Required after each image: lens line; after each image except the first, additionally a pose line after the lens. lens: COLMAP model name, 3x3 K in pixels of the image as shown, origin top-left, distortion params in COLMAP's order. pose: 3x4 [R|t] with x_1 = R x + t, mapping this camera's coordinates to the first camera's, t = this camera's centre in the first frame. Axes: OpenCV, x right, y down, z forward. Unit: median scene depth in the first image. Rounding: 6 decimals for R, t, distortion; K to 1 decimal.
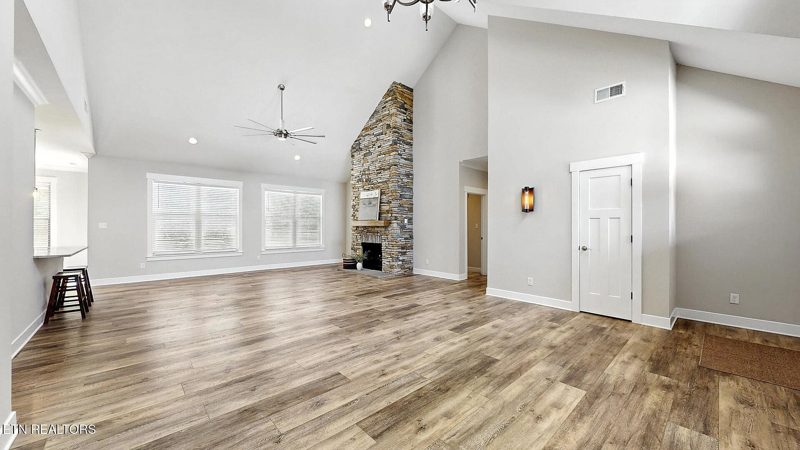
lens RADIAL K [[294.7, 0, 399.7], [0, 294.7, 224.7], [0, 0, 1]] dist [-0.001488, 0.000093]
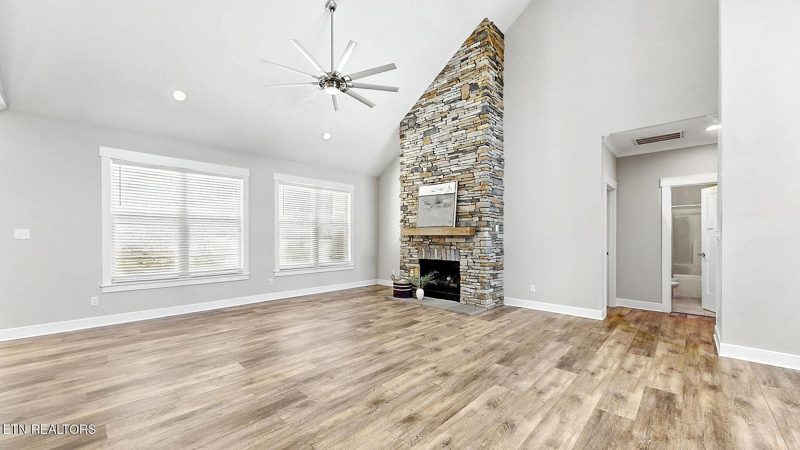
lens RADIAL K [[306.9, 0, 383.7], [0, 306.9, 236.3], [0, 0, 1]] dist [-0.000733, 0.000027]
pose [[0.999192, 0.001366, 0.040159, -0.267555], [-0.001652, 0.999974, 0.007087, 0.001682], [-0.040149, -0.007147, 0.999168, 0.305424]]
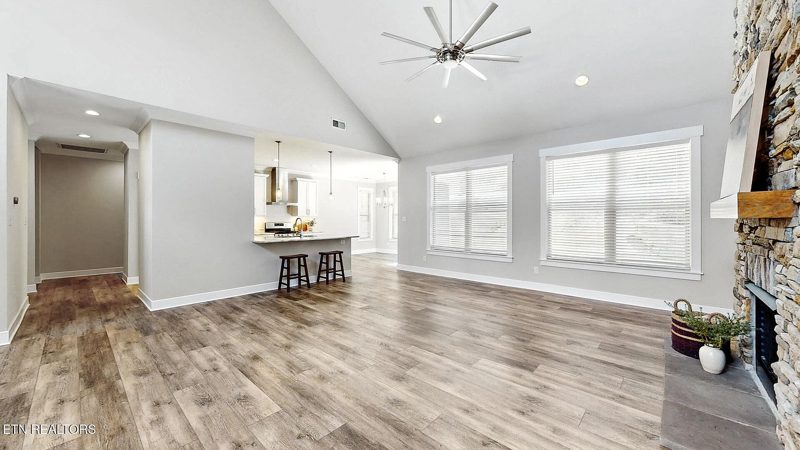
lens RADIAL K [[299.4, 0, 400.3], [0, 299.4, 218.8], [0, 0, 1]] dist [-0.000698, -0.000172]
pose [[0.088275, -0.001598, -0.996095, 0.134320], [0.006037, 0.999981, -0.001069, 0.003281], [0.996078, -0.005919, 0.088283, 0.715371]]
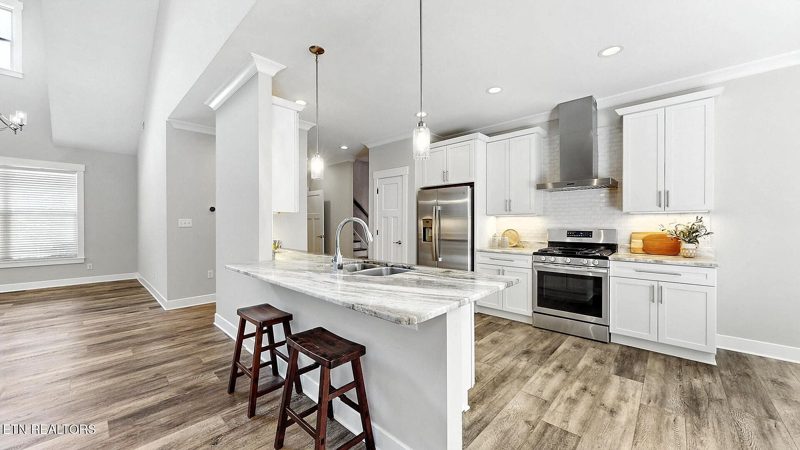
lens RADIAL K [[294.7, 0, 399.7], [0, 294.7, 224.7], [0, 0, 1]] dist [-0.001488, 0.000093]
pose [[-0.997182, 0.002152, -0.074991, -0.701398], [0.002264, 0.999996, -0.001410, 0.006155], [0.074987, -0.001576, -0.997183, 0.815307]]
